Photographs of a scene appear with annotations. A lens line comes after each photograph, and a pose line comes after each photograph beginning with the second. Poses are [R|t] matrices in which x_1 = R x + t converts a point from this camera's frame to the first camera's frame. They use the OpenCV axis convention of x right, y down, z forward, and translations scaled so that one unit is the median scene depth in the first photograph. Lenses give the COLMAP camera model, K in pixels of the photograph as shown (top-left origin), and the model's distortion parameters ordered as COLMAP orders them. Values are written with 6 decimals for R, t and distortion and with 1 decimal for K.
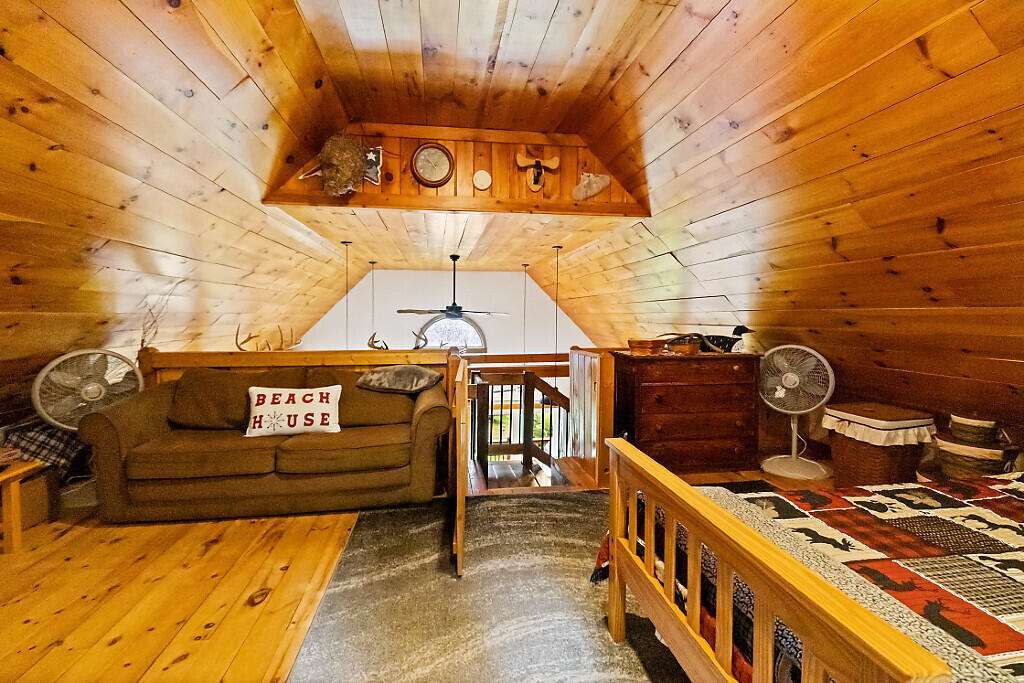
lens RADIAL K [[478.0, 0, 512.1], [0, 478.0, 325.8], [0, 0, 1]] dist [0.001299, -0.000160]
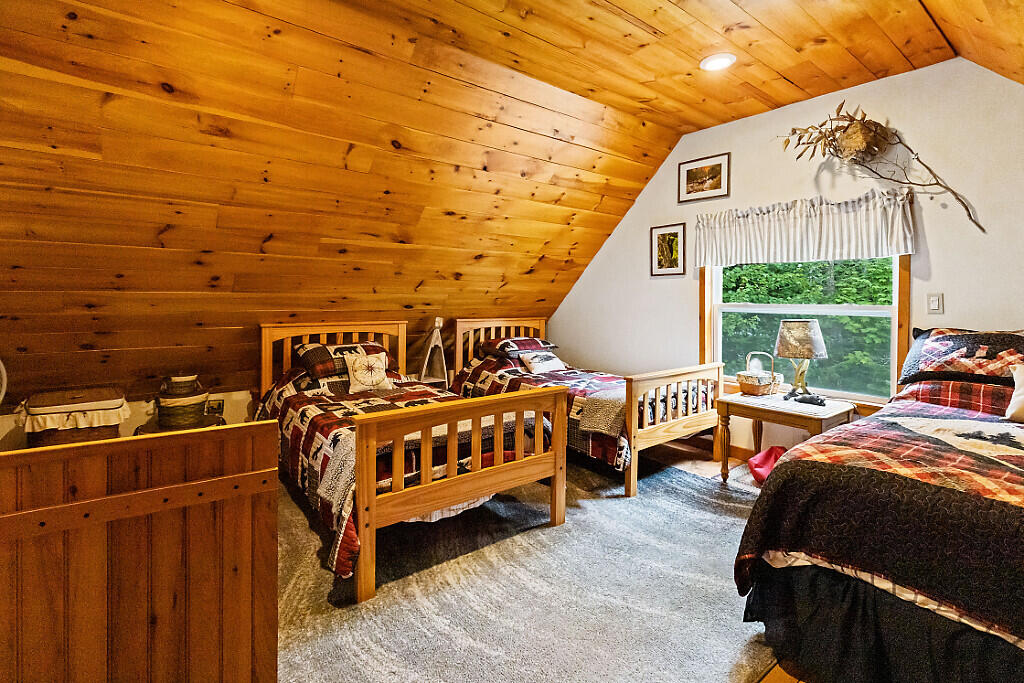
lens RADIAL K [[479.6, 0, 511.8], [0, 479.6, 300.7], [0, 0, 1]] dist [-0.000474, -0.000121]
pose [[-0.487898, -0.009473, 0.872849, -0.402560], [0.013722, 0.999734, 0.018520, -0.016477], [-0.872793, 0.021013, -0.487639, 0.546180]]
